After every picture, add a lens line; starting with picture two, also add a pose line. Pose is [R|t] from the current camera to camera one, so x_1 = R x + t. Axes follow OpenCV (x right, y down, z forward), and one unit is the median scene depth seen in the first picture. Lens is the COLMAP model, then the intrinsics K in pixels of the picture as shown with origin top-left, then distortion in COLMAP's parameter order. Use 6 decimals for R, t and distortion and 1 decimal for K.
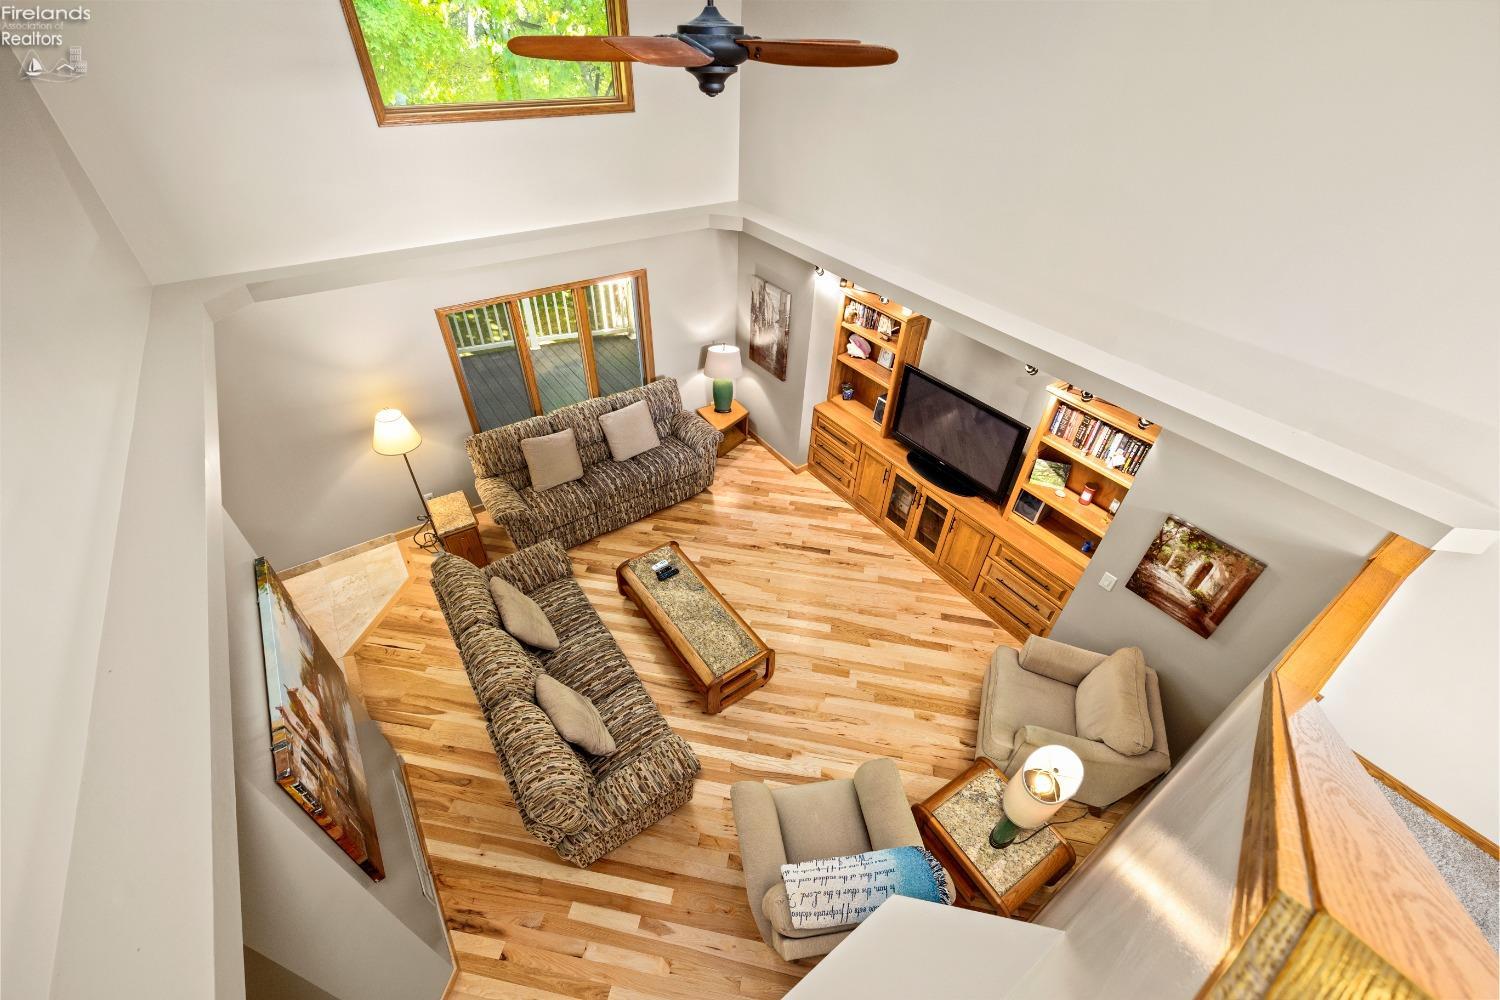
lens RADIAL K [[611.4, 0, 748.9], [0, 611.4, 498.3], [0, 0, 1]] dist [-0.003506, 0.000006]
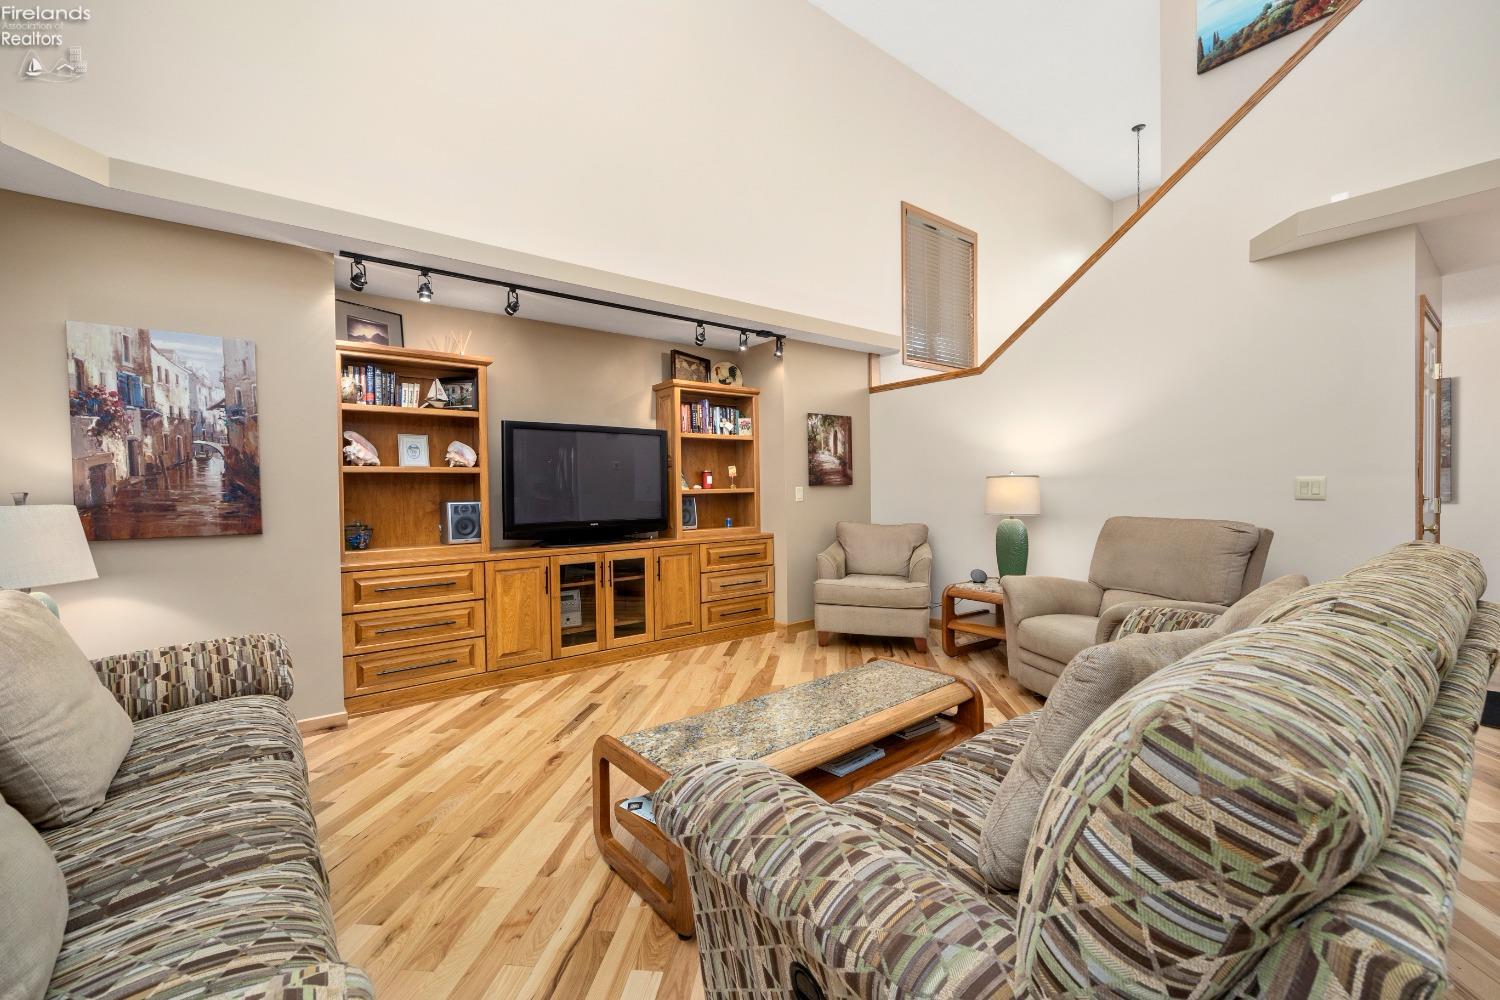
lens RADIAL K [[611.4, 0, 752.1], [0, 611.4, 501.5], [0, 0, 1]] dist [-0.003506, 0.000006]
pose [[-0.066947, -0.045722, 0.996708, -0.715204], [0.645885, 0.759417, 0.078219, -0.014054], [-0.760494, 0.648995, -0.021309, 1.207234]]
